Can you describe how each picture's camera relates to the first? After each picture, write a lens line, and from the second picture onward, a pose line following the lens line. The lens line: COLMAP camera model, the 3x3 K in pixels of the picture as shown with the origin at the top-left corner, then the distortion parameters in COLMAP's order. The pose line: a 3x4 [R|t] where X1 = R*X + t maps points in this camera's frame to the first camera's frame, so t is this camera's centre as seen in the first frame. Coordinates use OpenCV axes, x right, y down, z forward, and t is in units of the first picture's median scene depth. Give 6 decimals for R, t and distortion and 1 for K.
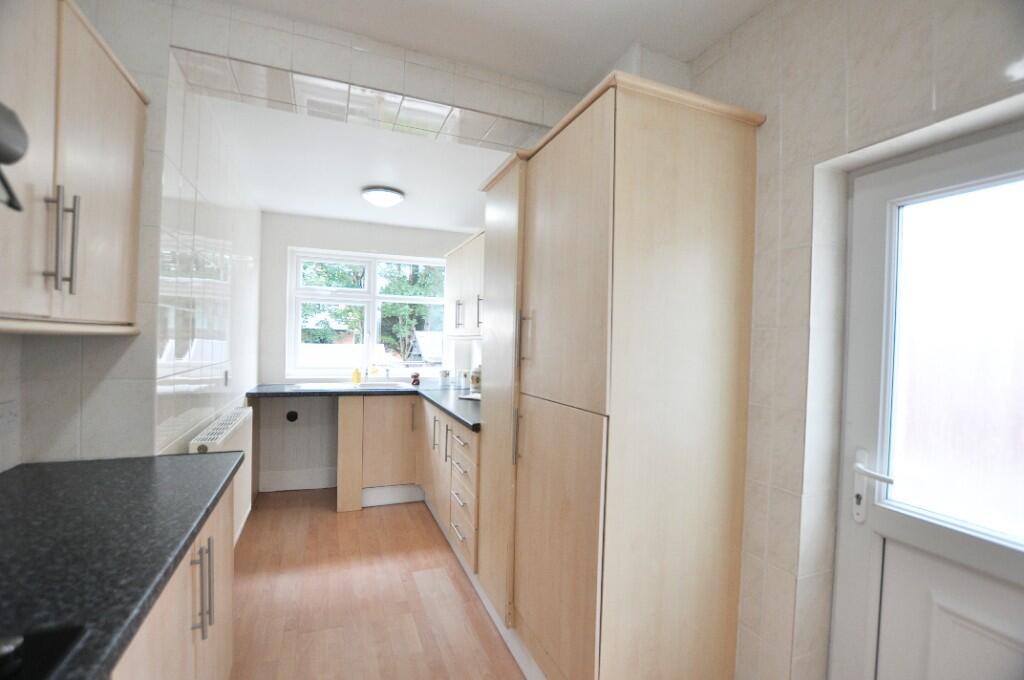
lens RADIAL K [[450.3, 0, 509.4], [0, 450.3, 344.2], [0, 0, 1]] dist [-0.031245, 0.004542]
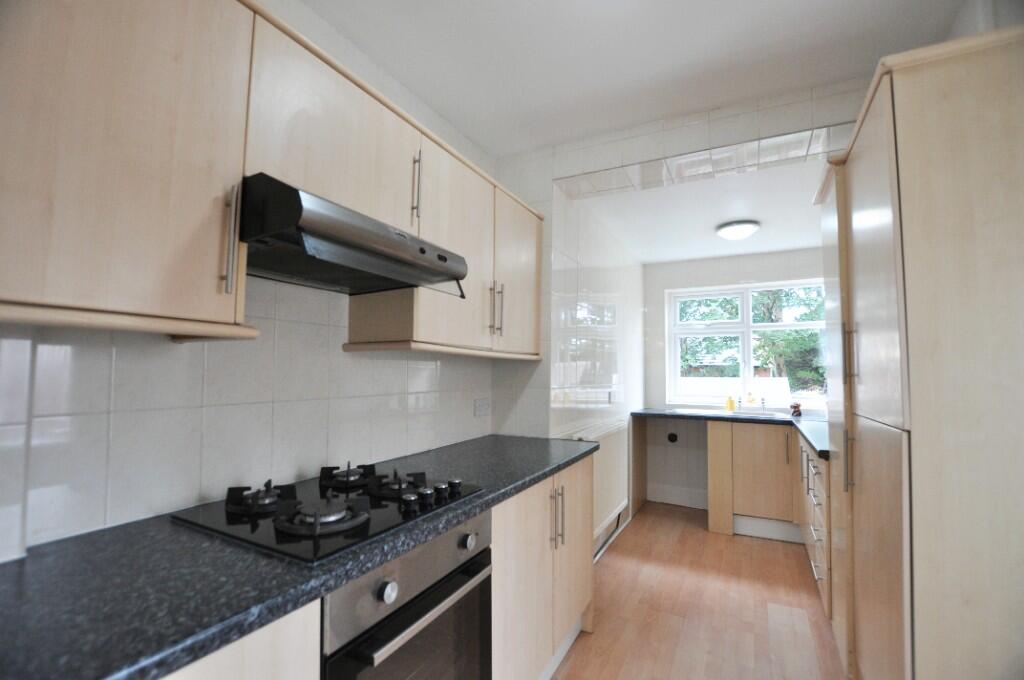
lens RADIAL K [[450.3, 0, 510.2], [0, 450.3, 342.6], [0, 0, 1]] dist [-0.031245, 0.004542]
pose [[0.640639, -0.066265, -0.764977, 0.241359], [-0.001956, 0.996125, -0.087927, 0.039927], [0.767839, 0.057826, 0.638027, -0.096226]]
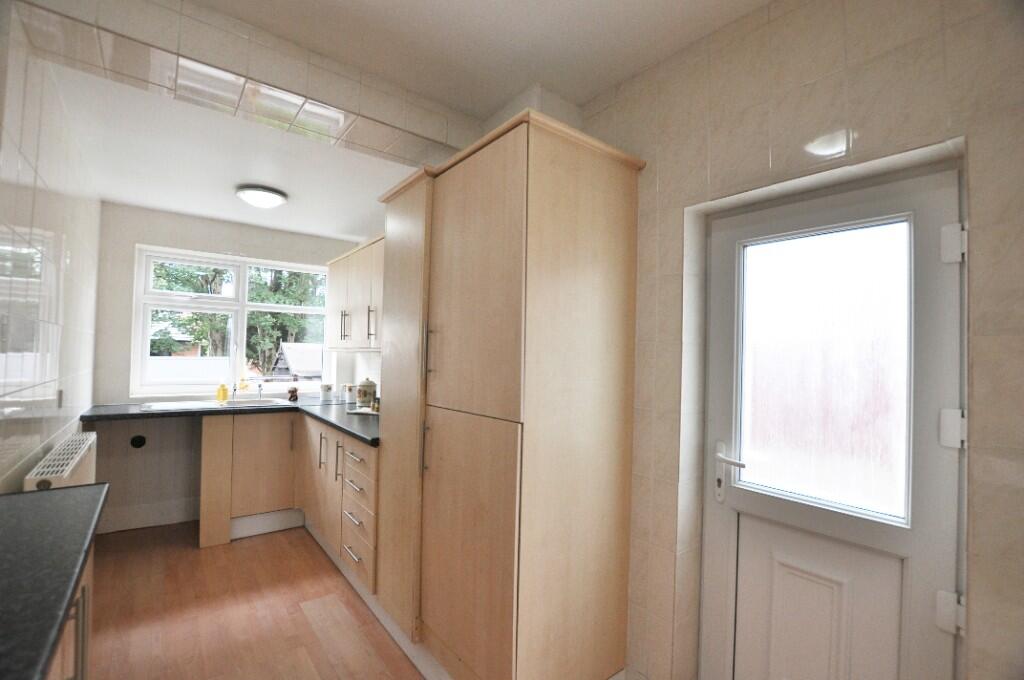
lens RADIAL K [[450.3, 0, 508.7], [0, 450.3, 344.7], [0, 0, 1]] dist [-0.031245, 0.004542]
pose [[0.961135, 0.003043, 0.276063, -0.068496], [0.003946, 0.999686, -0.024757, -0.001363], [-0.276051, 0.024884, 0.960821, -0.021117]]
